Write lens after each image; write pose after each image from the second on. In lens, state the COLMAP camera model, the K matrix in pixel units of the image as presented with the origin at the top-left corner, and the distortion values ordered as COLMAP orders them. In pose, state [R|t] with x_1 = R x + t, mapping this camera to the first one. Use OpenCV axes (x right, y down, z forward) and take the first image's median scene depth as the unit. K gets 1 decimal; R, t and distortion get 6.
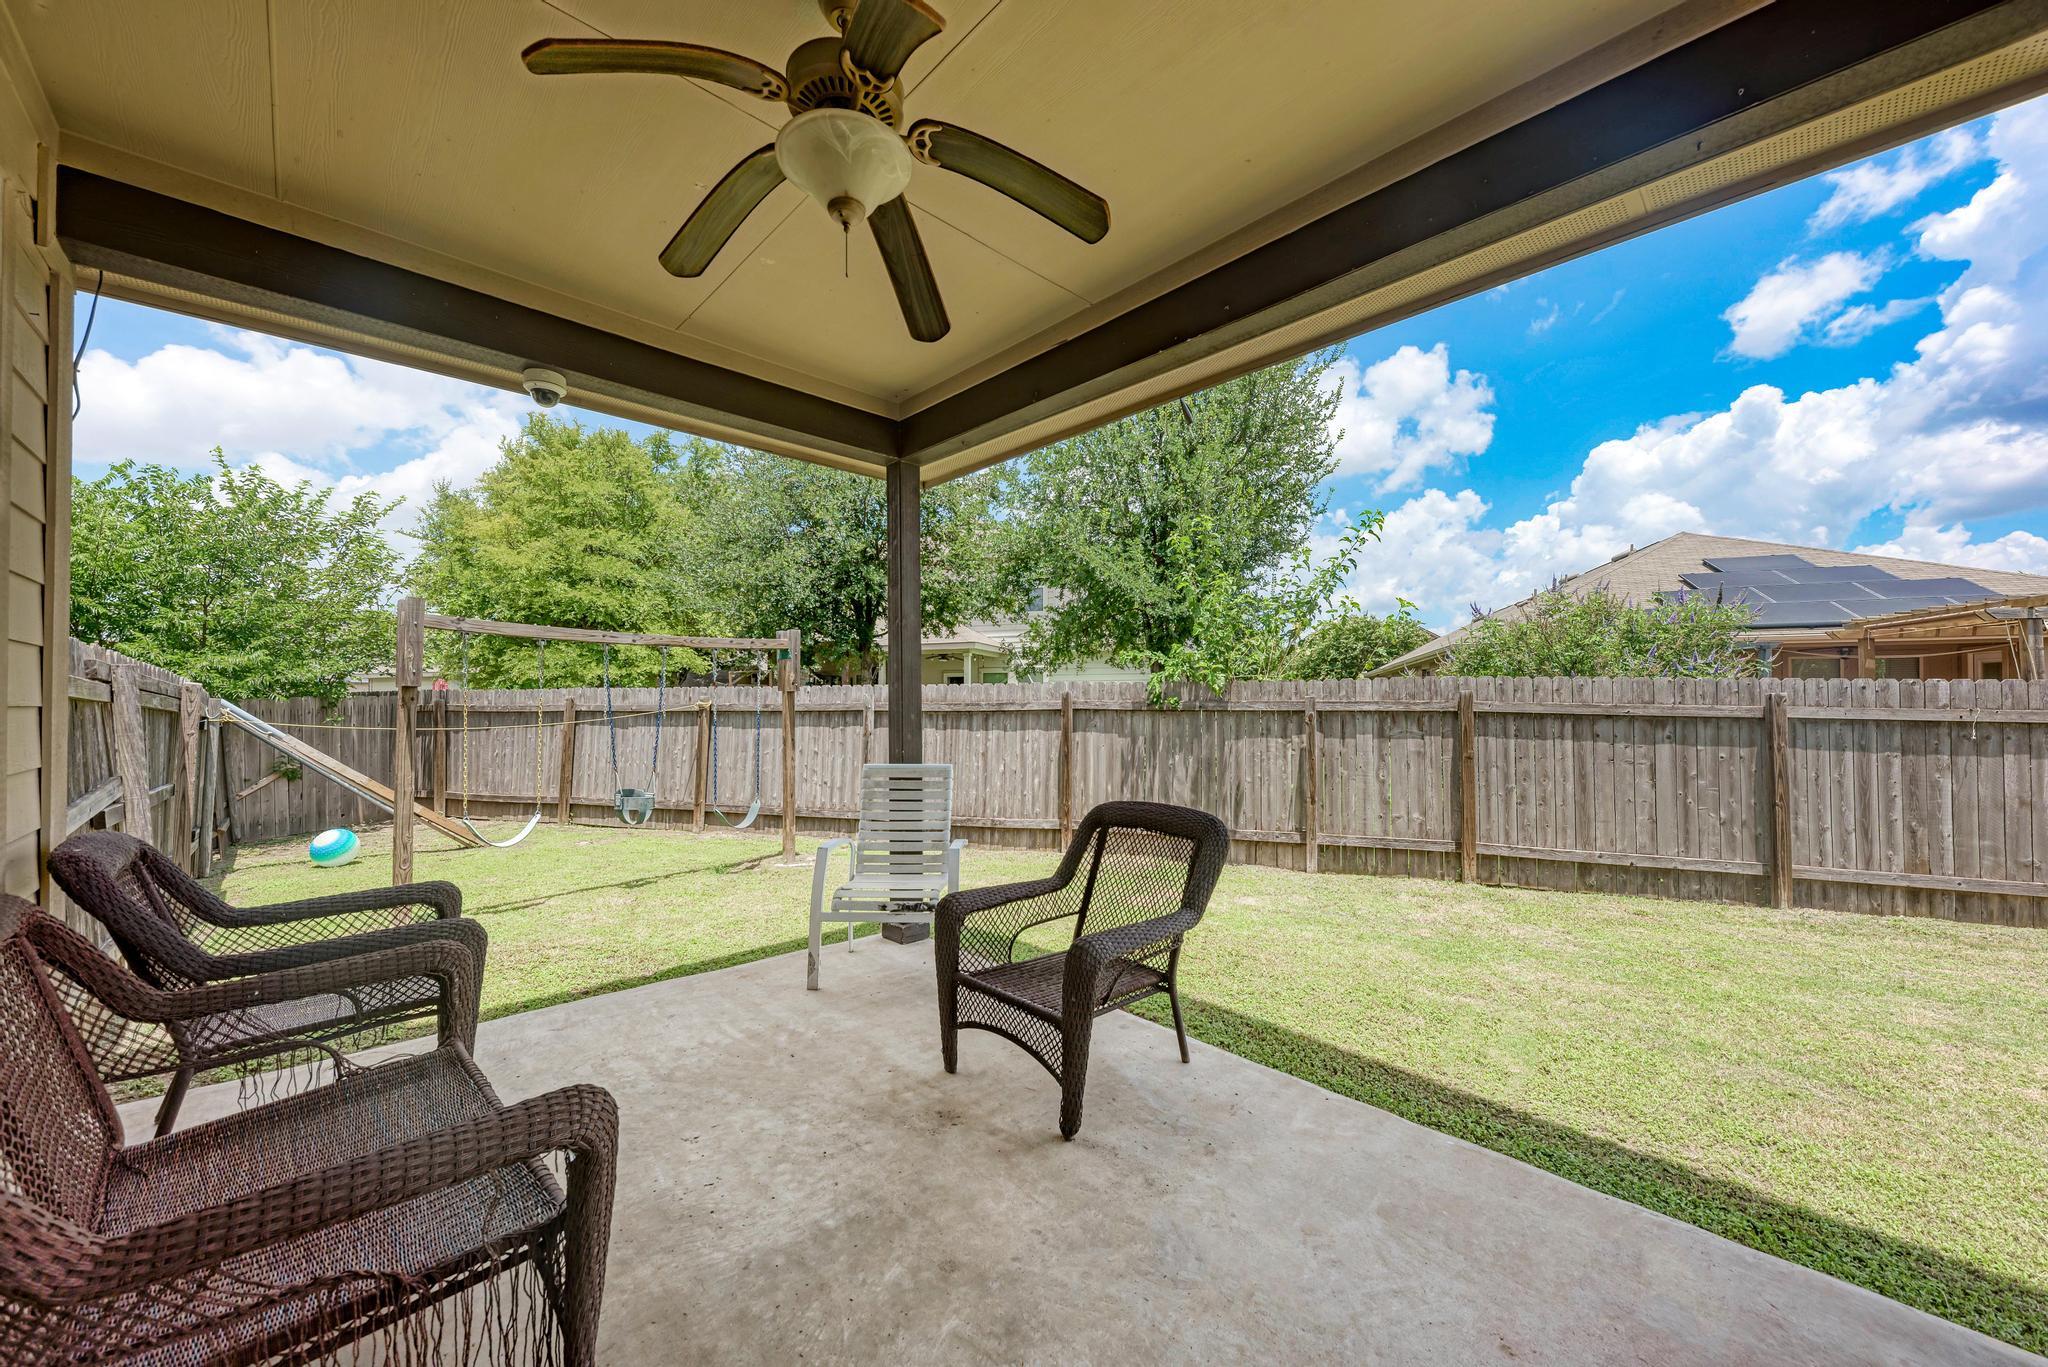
lens RADIAL K [[754.2, 0, 1031.6], [0, 754.2, 690.2], [0, 0, 1]] dist [0.000832, 0.000034]
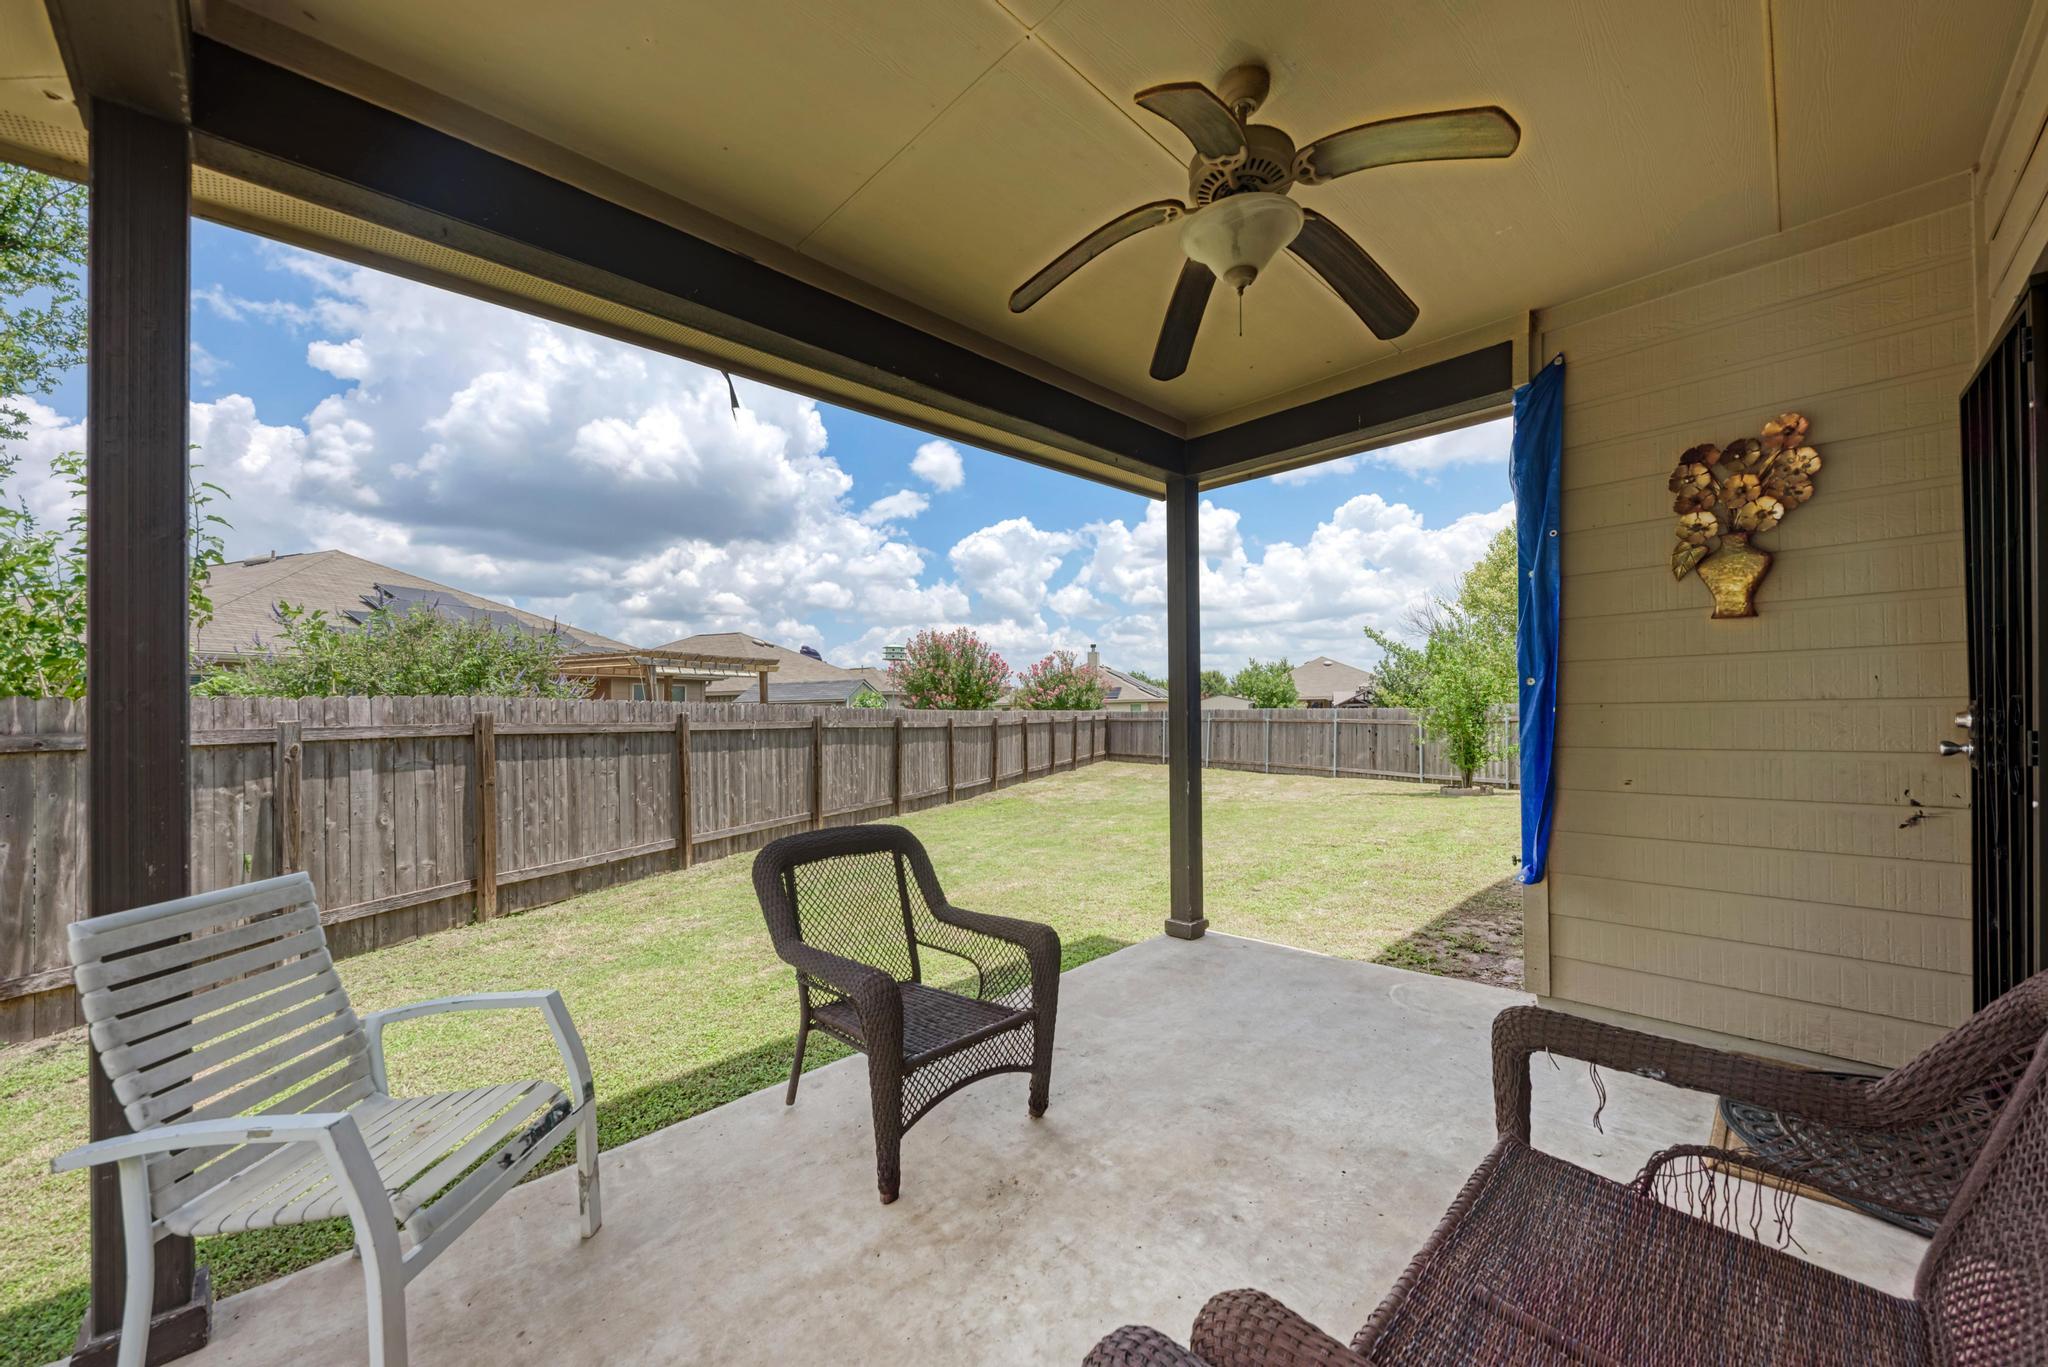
lens RADIAL K [[754.2, 0, 1031.7], [0, 754.2, 697.1], [0, 0, 1]] dist [0.000832, 0.000034]
pose [[-0.028151, 0.015406, 0.999485, -0.362242], [0.005502, 0.999868, -0.015257, 0.000394], [-0.999589, 0.005070, -0.028232, 0.361851]]
